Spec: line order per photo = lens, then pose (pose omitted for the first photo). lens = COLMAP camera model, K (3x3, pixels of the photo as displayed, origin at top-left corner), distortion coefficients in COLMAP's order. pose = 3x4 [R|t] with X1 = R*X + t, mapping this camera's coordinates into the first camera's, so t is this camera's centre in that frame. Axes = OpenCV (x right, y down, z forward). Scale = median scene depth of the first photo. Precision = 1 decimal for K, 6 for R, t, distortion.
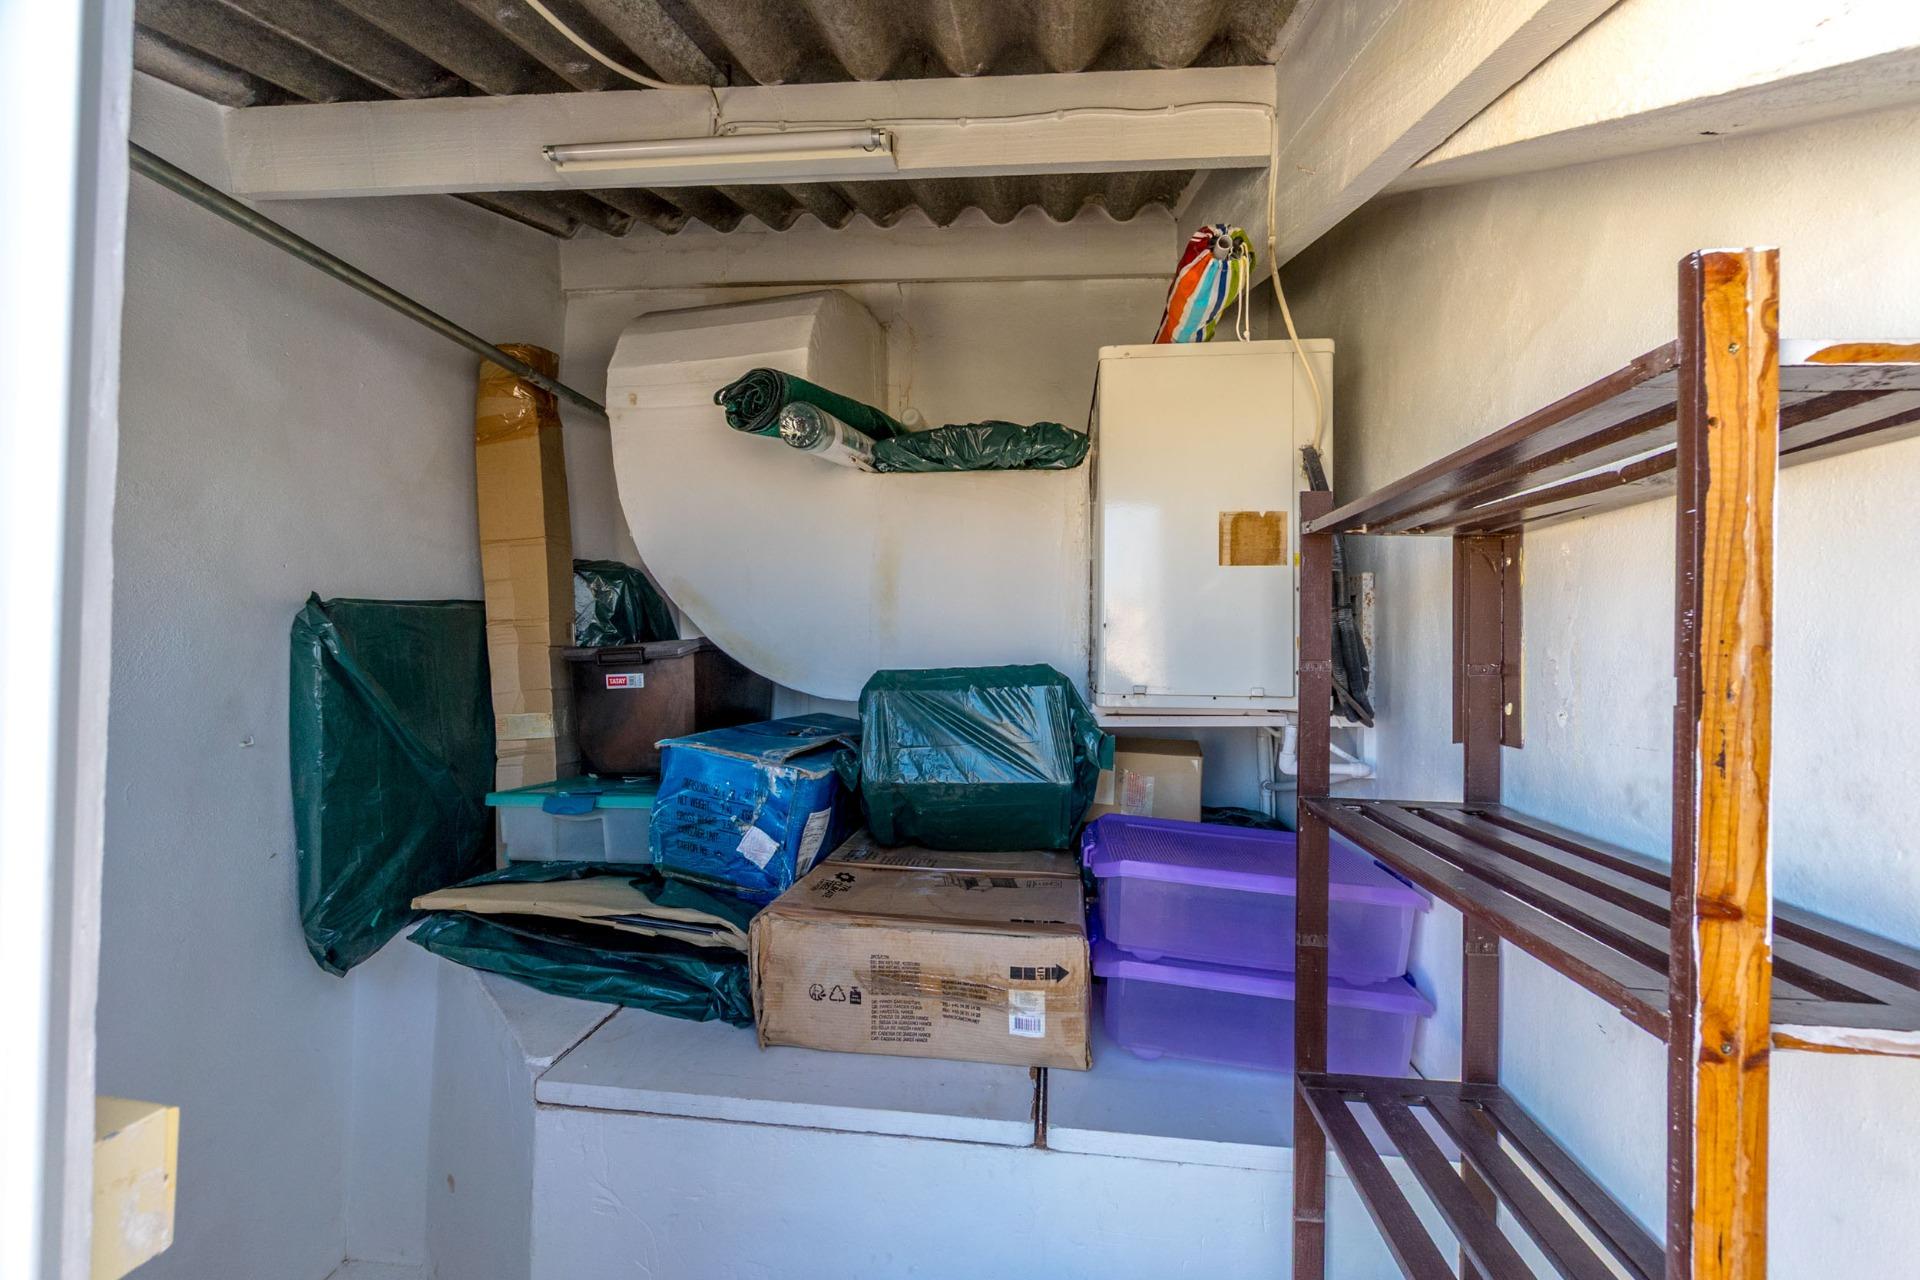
lens RADIAL K [[827.8, 0, 958.8], [0, 827.8, 635.8], [0, 0, 1]] dist [-0.009162, 0.000660]
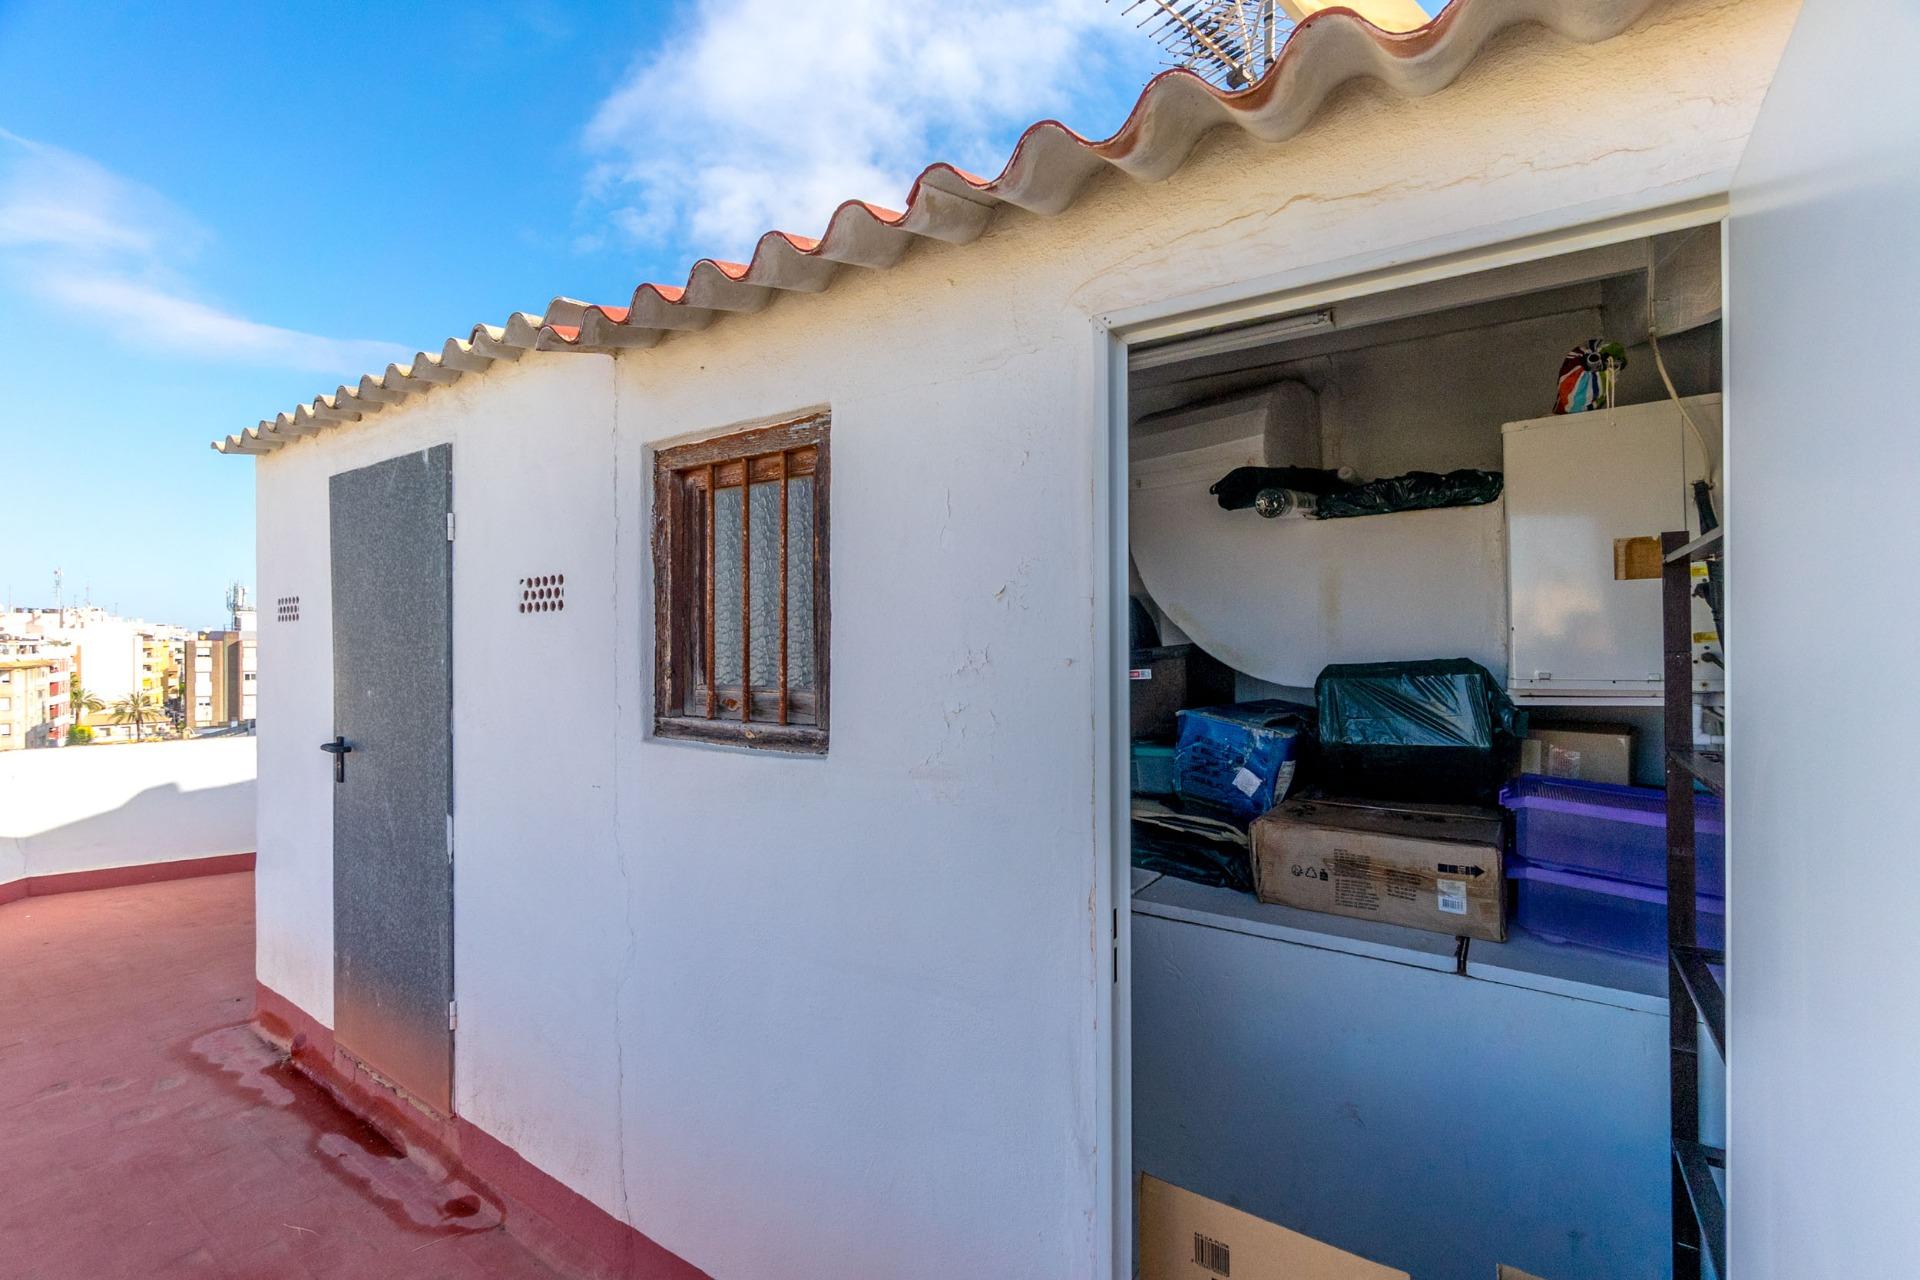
lens RADIAL K [[827.8, 0, 958.8], [0, 827.8, 635.8], [0, 0, 1]] dist [-0.009162, 0.000660]
pose [[0.885141, -0.027888, -0.464486, 0.000131], [0.028377, 0.999580, -0.005938, -0.018252], [0.464457, -0.007925, 0.885560, -0.589519]]
